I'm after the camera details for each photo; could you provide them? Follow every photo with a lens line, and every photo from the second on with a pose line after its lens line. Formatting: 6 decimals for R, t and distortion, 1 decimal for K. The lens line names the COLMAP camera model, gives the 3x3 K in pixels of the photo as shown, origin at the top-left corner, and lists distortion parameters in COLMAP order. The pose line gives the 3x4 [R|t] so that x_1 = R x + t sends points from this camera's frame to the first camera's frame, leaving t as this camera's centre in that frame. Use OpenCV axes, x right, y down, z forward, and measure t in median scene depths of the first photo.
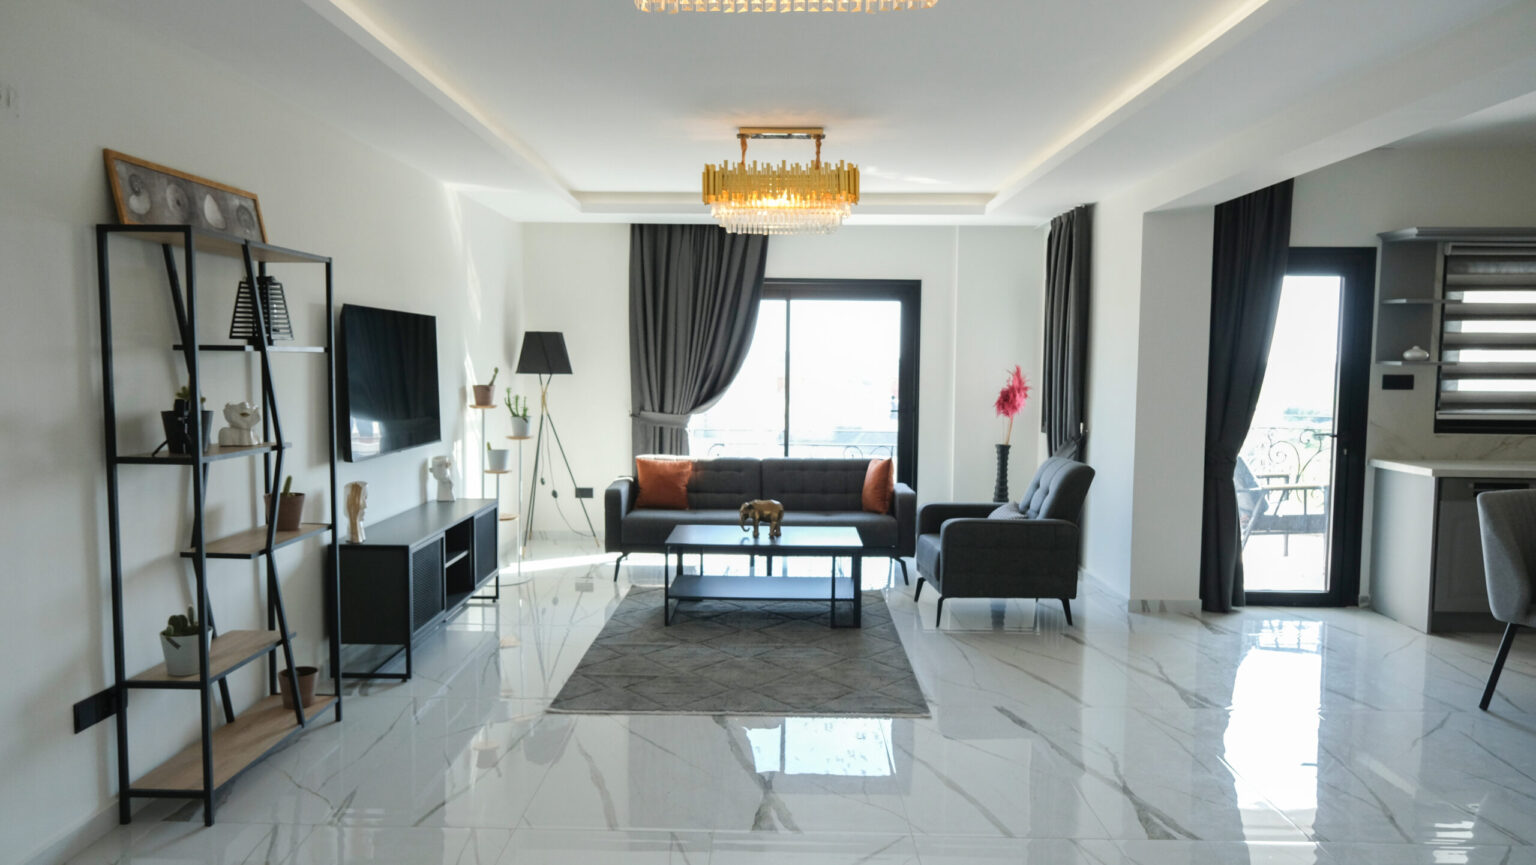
lens RADIAL K [[1031.4, 0, 768.0], [0, 1031.4, 432.5], [0, 0, 1]] dist [0.000968, 0.001779]
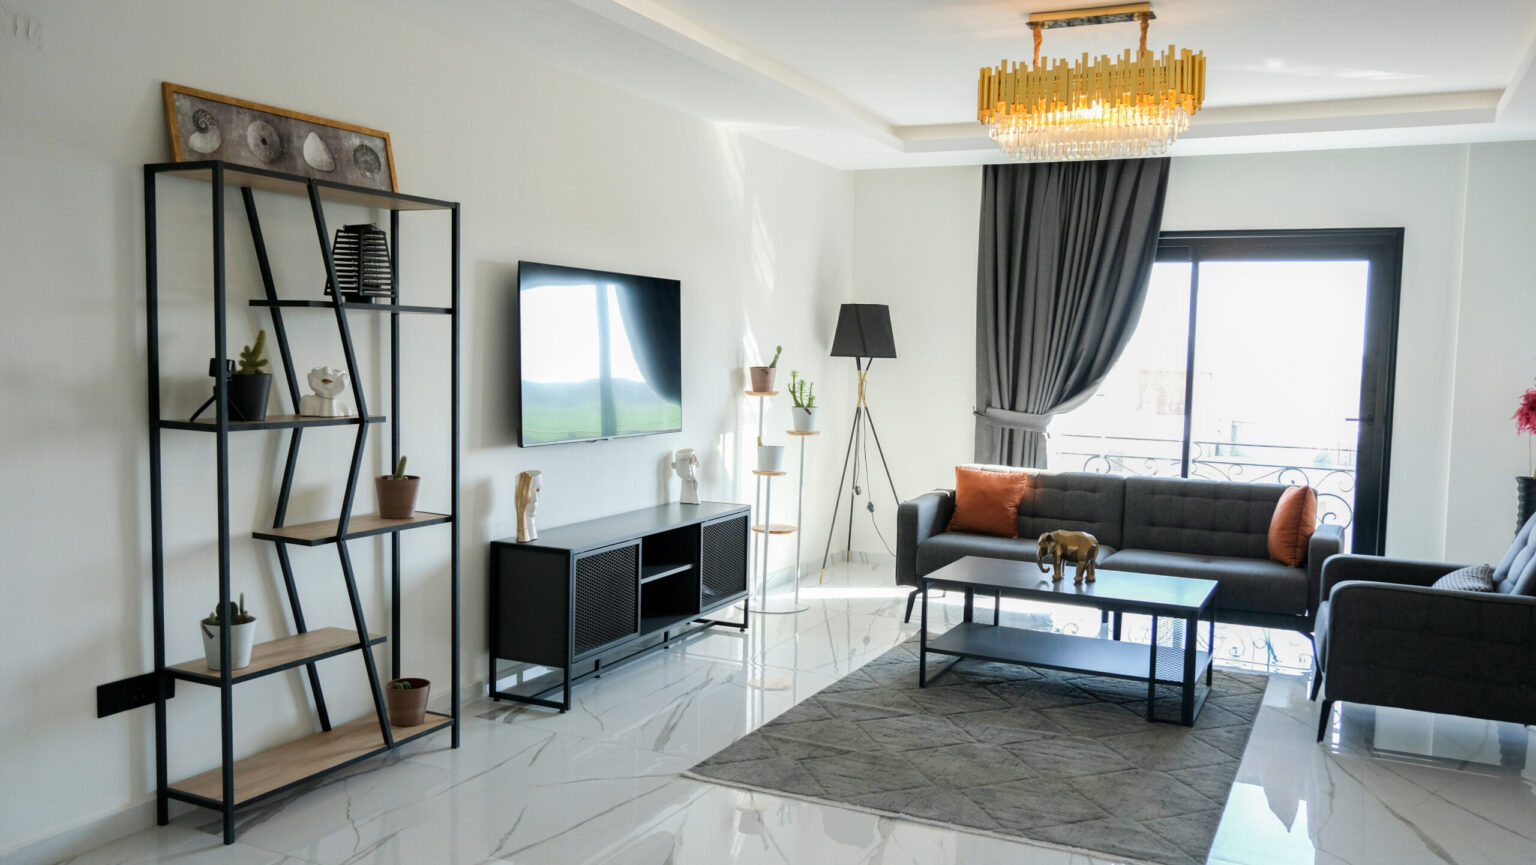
lens RADIAL K [[1242.3, 0, 768.0], [0, 1242.3, 432.5], [0, 0, 1]] dist [0.014168, -0.001642]
pose [[0.907360, 0.041607, -0.418291, 0.172171], [-0.044672, 0.998999, 0.002466, 0.004229], [0.417975, 0.016449, 0.908310, 0.124961]]
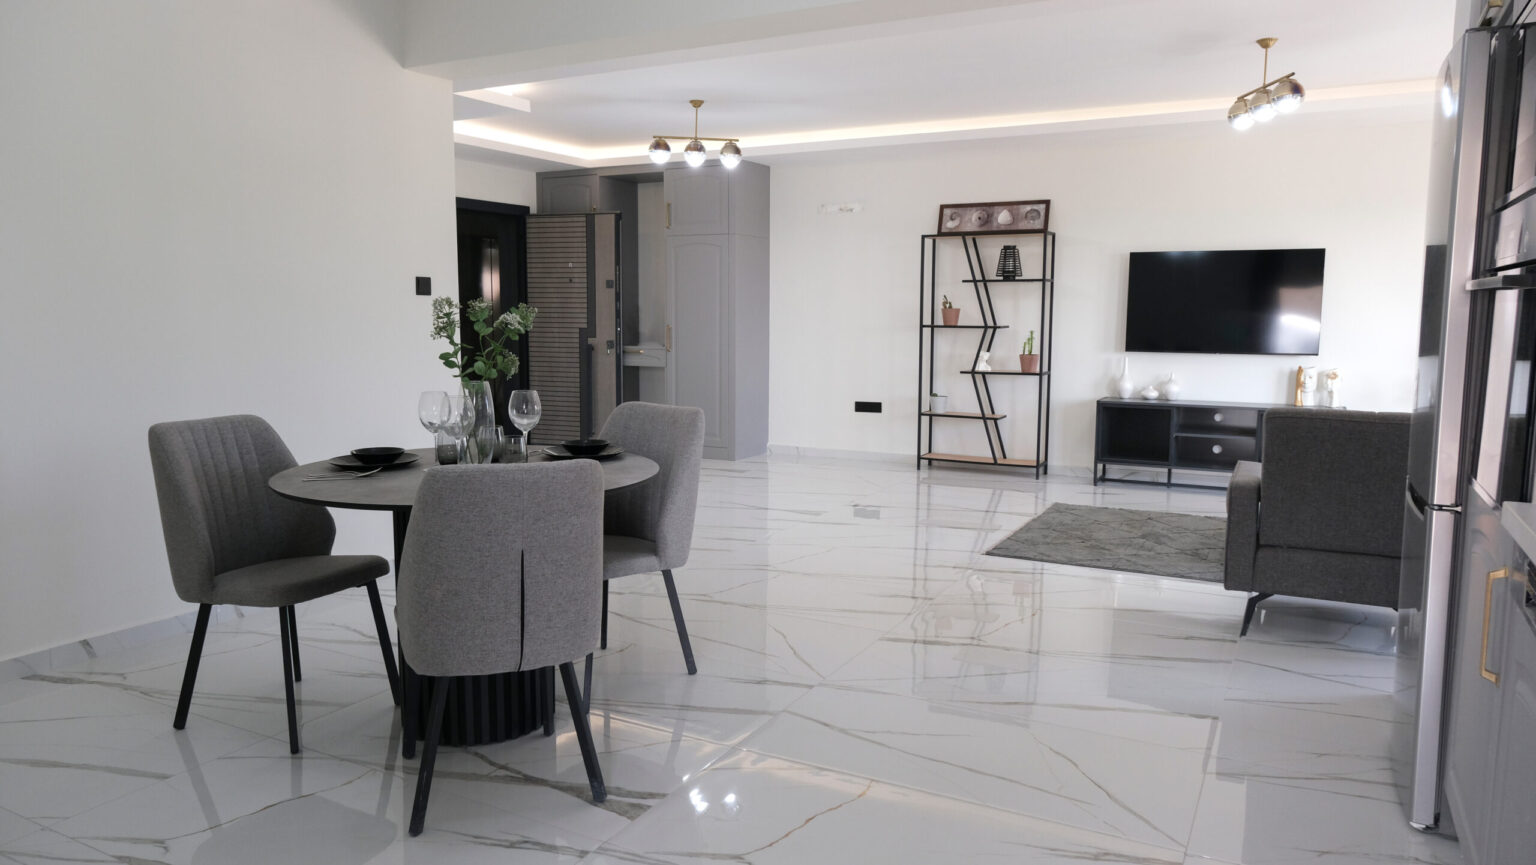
lens RADIAL K [[1060.3, 0, 768.0], [0, 1060.3, 432.5], [0, 0, 1]] dist [0.001467, -0.000752]
pose [[-0.449926, 0.090987, -0.888419, 1.057782], [-0.071936, 0.987872, 0.137603, -0.026563], [0.890164, 0.125820, -0.437924, 1.005995]]
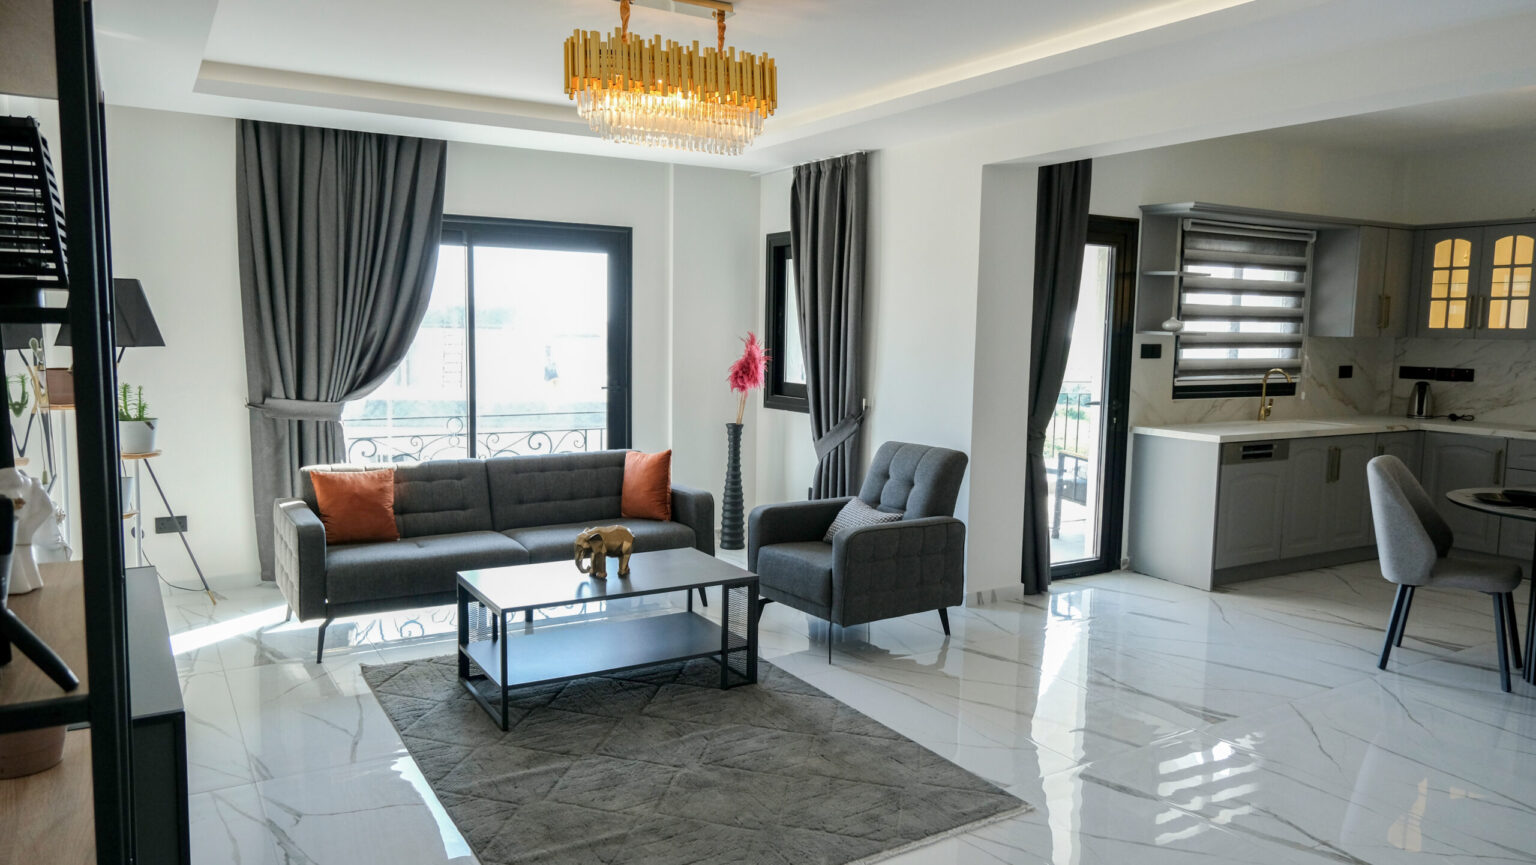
lens RADIAL K [[1031.4, 0, 768.0], [0, 1031.4, 432.5], [0, 0, 1]] dist [0.000968, 0.001779]
pose [[0.847725, -0.050343, 0.528042, -0.295922], [0.029255, 0.998408, 0.048220, -0.031396], [-0.529629, -0.025429, 0.847848, 0.353700]]
